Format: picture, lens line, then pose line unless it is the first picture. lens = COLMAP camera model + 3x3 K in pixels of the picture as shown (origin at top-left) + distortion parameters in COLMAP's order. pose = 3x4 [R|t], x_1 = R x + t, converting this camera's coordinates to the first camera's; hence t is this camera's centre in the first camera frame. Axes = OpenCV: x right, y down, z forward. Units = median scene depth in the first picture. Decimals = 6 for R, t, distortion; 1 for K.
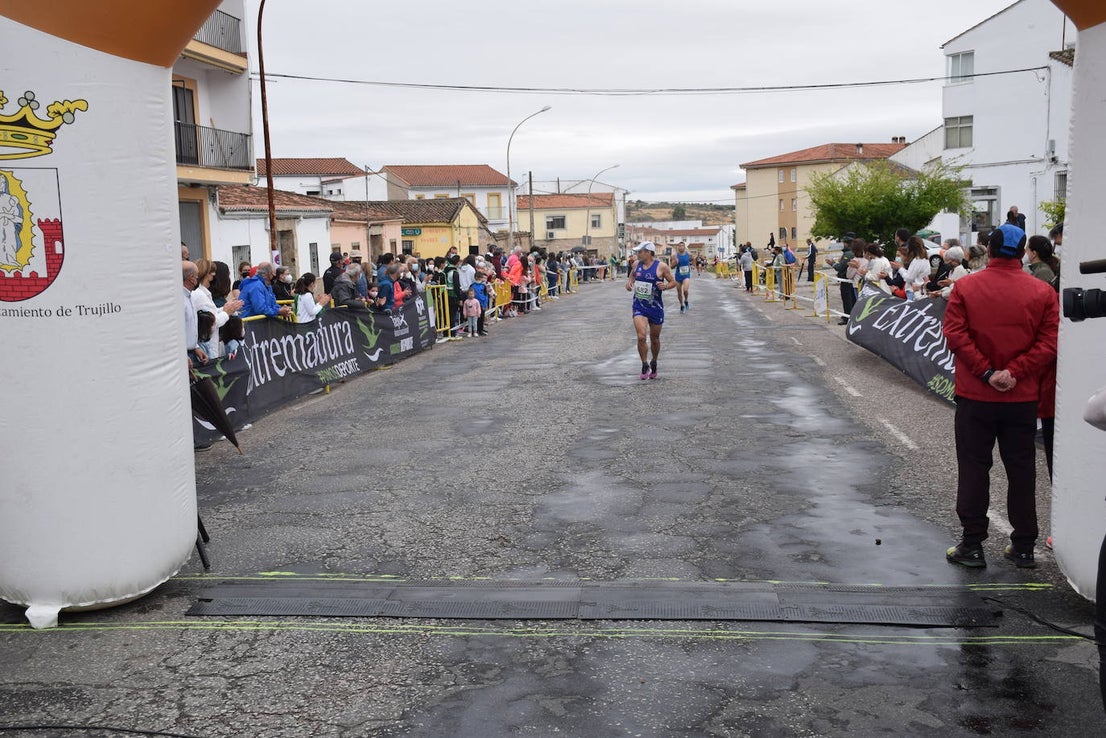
lens RADIAL K [[1248.1, 0, 546.5], [0, 1248.1, 369.8], [0, 0, 1]] dist [0.004200, 0.287675]
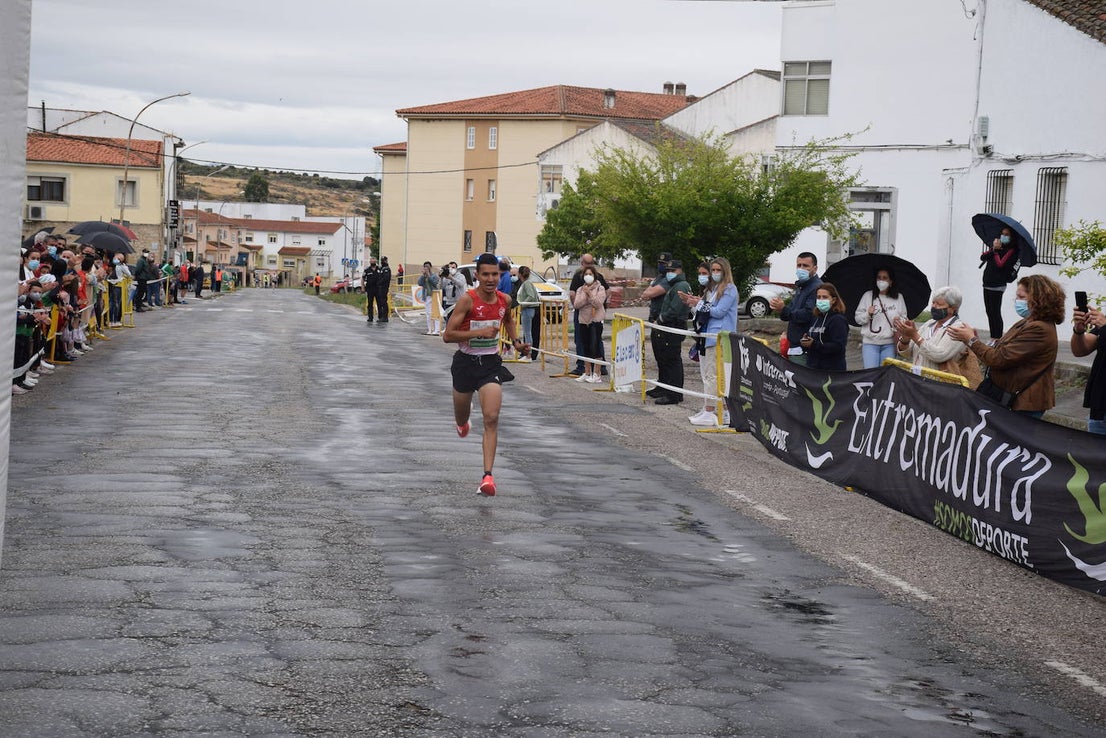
lens RADIAL K [[2335.9, 0, 545.1], [0, 2335.9, 369.8], [0, 0, 1]] dist [0.472676, 0.793041]
pose [[0.971697, 0.051752, 0.230493, -0.058839], [-0.040527, 0.997763, -0.053173, 0.005819], [-0.232729, 0.042326, 0.971620, -0.045809]]
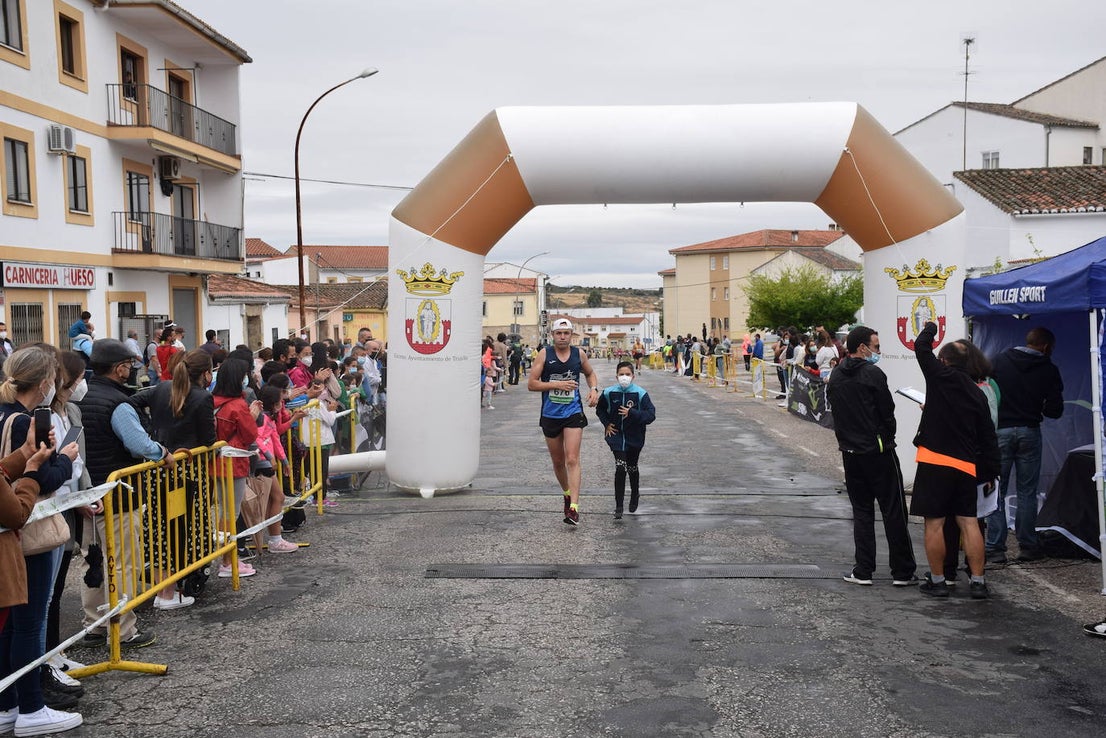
lens RADIAL K [[1453.7, 0, 549.7], [0, 1453.7, 370.5], [0, 0, 1]] dist [0.098305, 0.333600]
pose [[0.997044, 0.011273, 0.075998, -0.069348], [-0.005606, 0.997215, -0.074371, 0.030782], [-0.076625, 0.073725, 0.994331, -0.299876]]
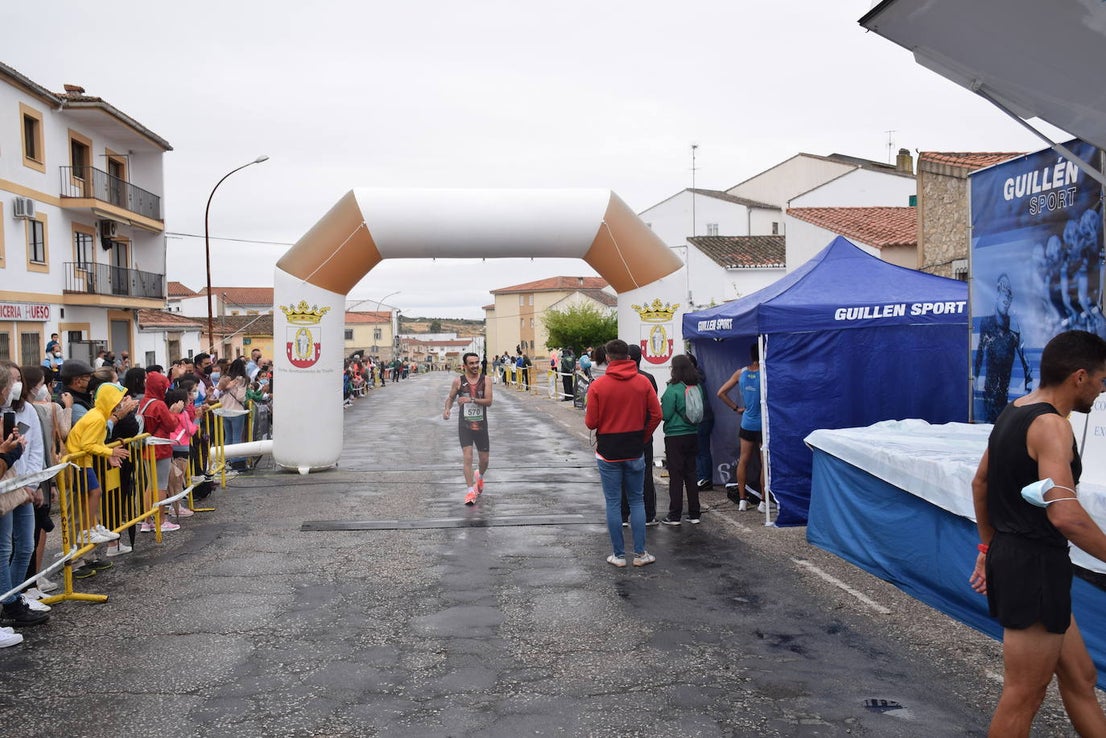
lens RADIAL K [[1080.5, 0, 548.7], [0, 1080.5, 371.4], [0, 0, 1]] dist [-0.065536, 0.191933]
pose [[0.977877, 0.004556, 0.209132, -0.066588], [0.012821, 0.996578, -0.081660, 0.032188], [-0.208788, 0.082534, 0.974472, -0.312256]]
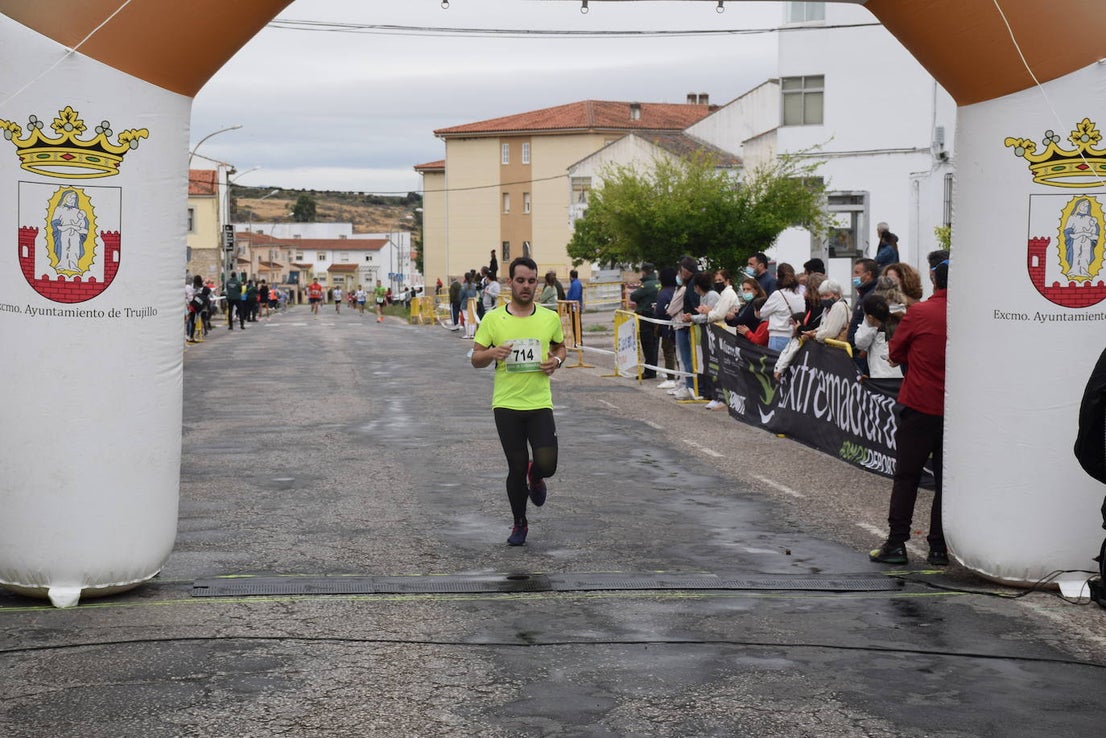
lens RADIAL K [[2292.0, 0, 546.4], [0, 2292.0, 374.2], [0, 0, 1]] dist [0.434400, 0.600934]
pose [[0.977370, 0.014090, 0.211066, -0.076978], [-0.002922, 0.998583, -0.053130, 0.020279], [-0.211516, 0.051311, 0.976027, -0.191540]]
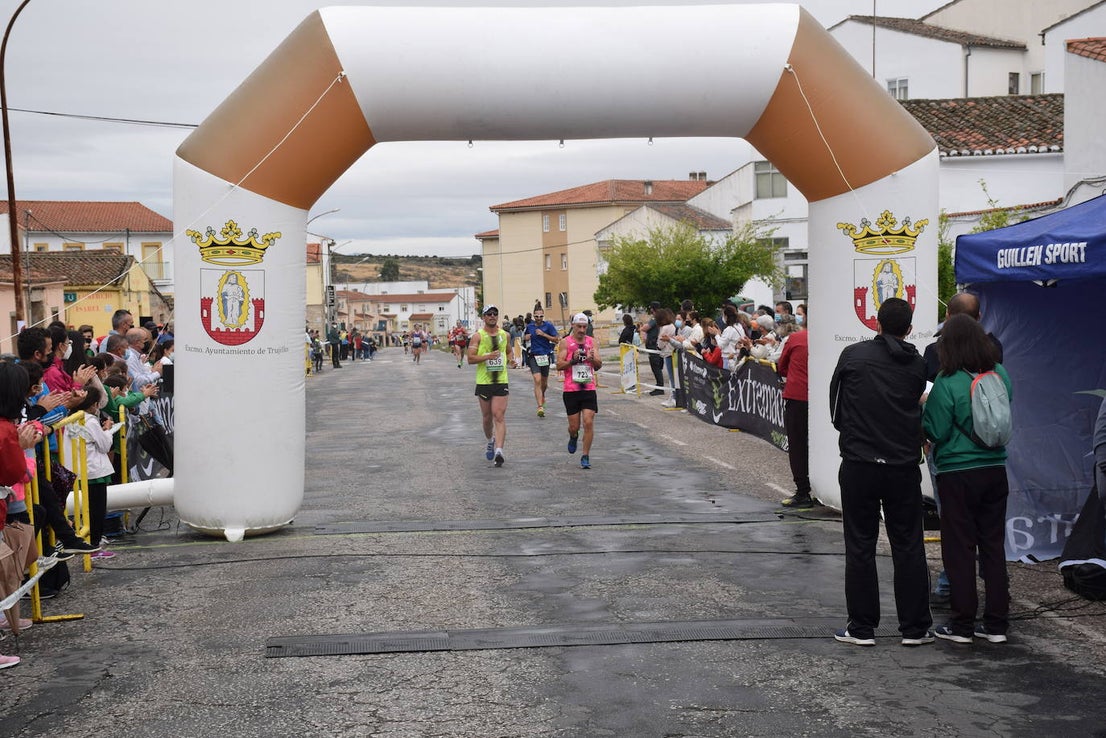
lens RADIAL K [[1853.5, 0, 549.2], [0, 1853.5, 370.9], [0, 0, 1]] dist [0.275924, 0.268546]
pose [[0.981570, -0.006930, 0.190977, -0.084143], [0.020339, 0.997455, -0.068342, 0.028612], [-0.190017, 0.070966, 0.979213, -0.277094]]
